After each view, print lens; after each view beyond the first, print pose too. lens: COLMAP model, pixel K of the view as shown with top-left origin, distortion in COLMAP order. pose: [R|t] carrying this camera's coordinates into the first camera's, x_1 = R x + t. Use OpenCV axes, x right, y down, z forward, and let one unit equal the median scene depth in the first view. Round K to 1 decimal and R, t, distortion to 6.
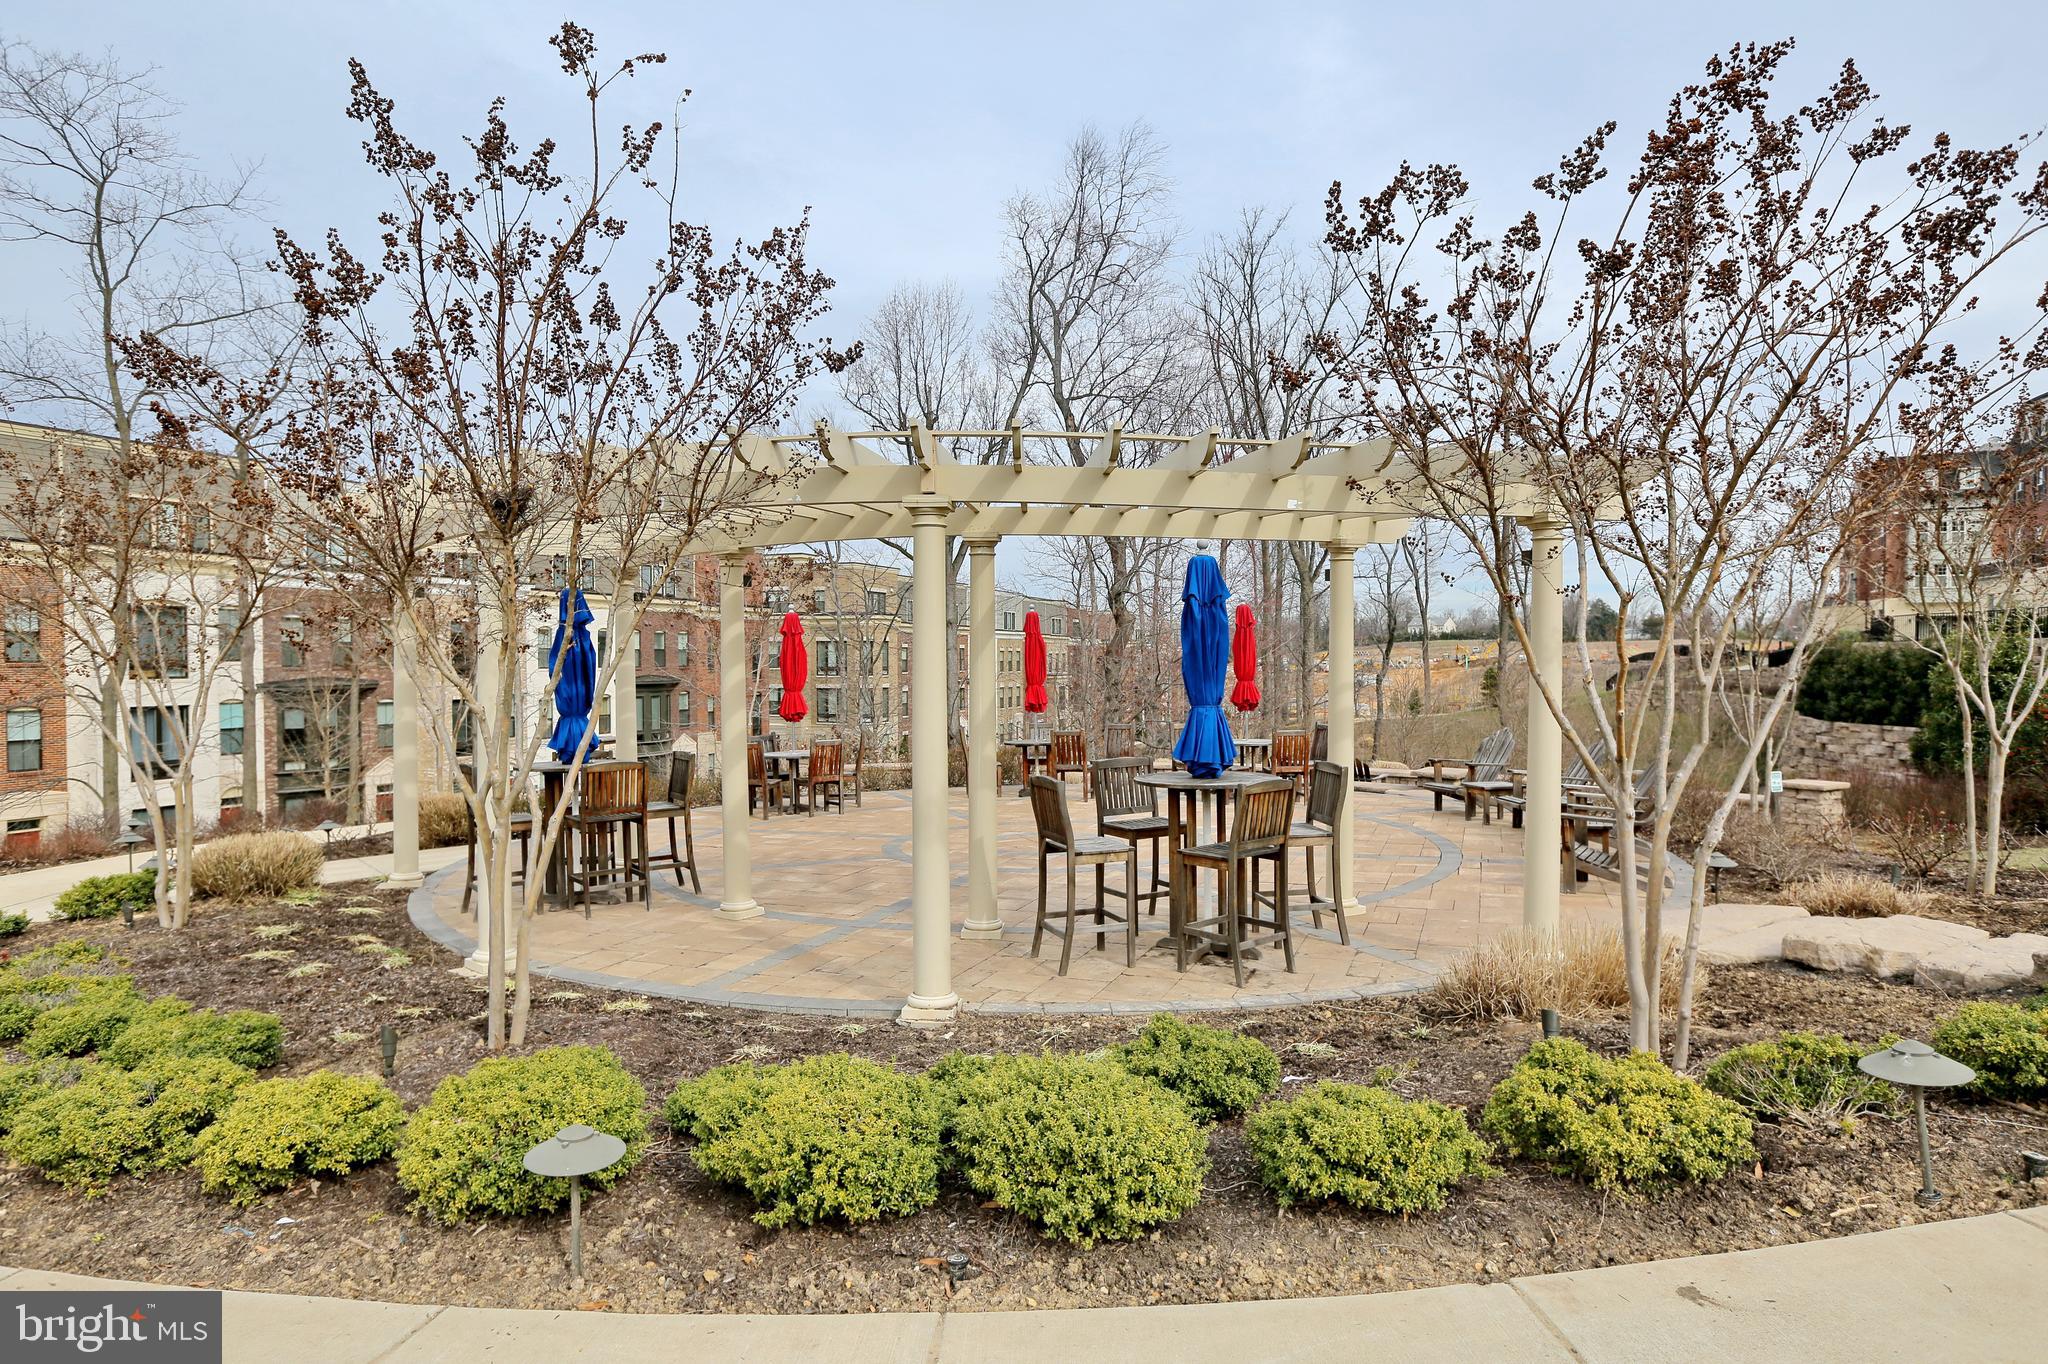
lens RADIAL K [[1190.8, 0, 1024.0], [0, 1190.8, 682.0], [0, 0, 1]] dist [-0.055300, 0.044786]
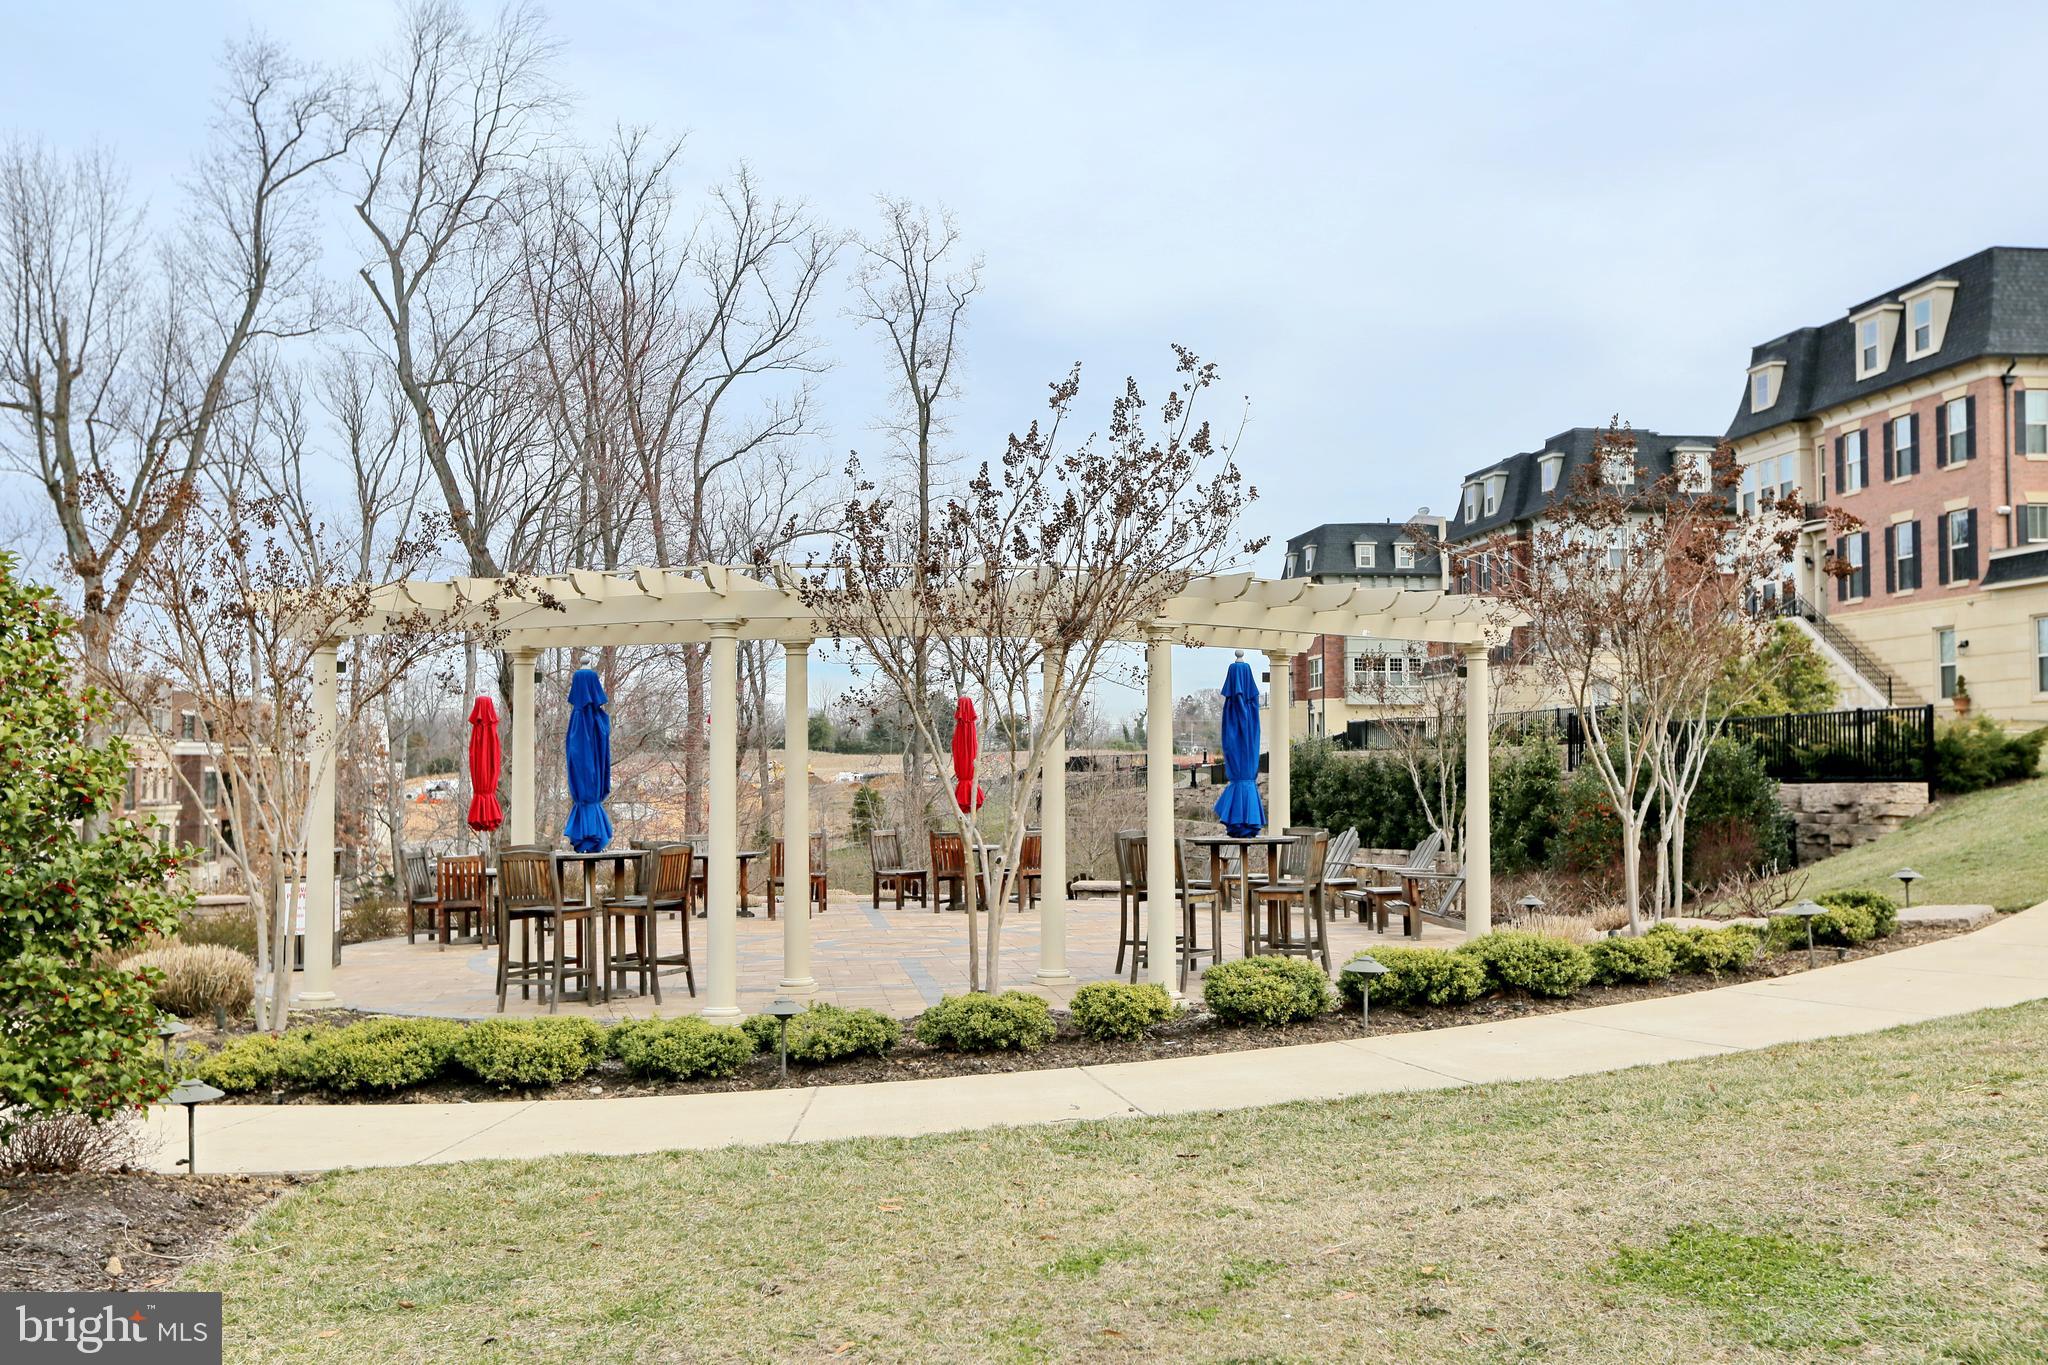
lens RADIAL K [[2078.5, 0, 1024.0], [0, 2078.5, 682.5], [0, 0, 1]] dist [0.127527, 0.000261]
pose [[0.857260, 0.020205, 0.514487, -0.271599], [0.016256, 0.997669, -0.066267, 0.013454], [-0.514627, 0.065172, 0.854934, -0.178915]]
